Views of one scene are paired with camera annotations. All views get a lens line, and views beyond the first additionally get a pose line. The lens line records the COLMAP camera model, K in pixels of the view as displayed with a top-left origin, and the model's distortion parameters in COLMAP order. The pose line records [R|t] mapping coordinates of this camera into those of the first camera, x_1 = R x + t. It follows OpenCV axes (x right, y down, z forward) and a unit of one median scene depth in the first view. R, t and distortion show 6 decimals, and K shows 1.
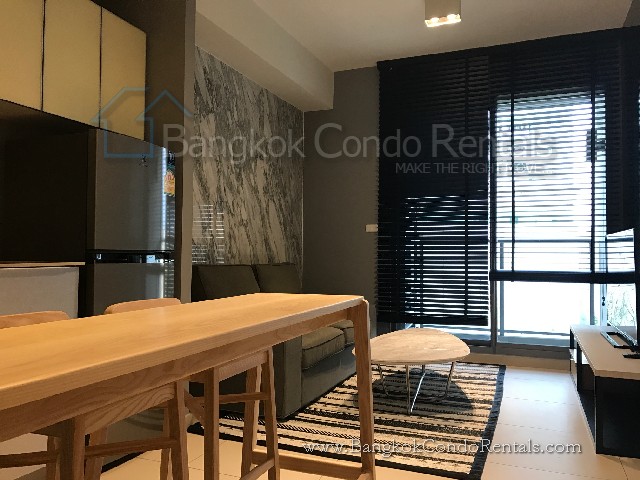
lens RADIAL K [[528.8, 0, 320.0], [0, 528.8, 240.0], [0, 0, 1]] dist [0.003785, -0.000244]
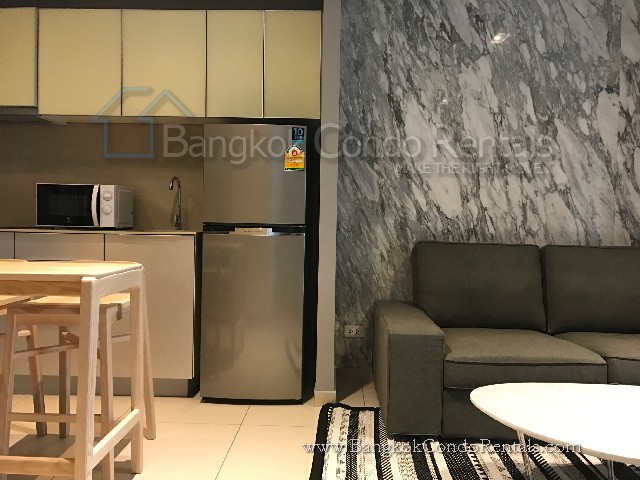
lens RADIAL K [[528.8, 0, 320.0], [0, 528.8, 240.0], [0, 0, 1]] dist [0.003785, -0.000244]
pose [[0.354929, 0.011571, -0.934822, 0.443402], [0.014424, 0.999737, 0.017851, 0.022282], [0.934782, -0.019820, 0.354669, 0.447398]]
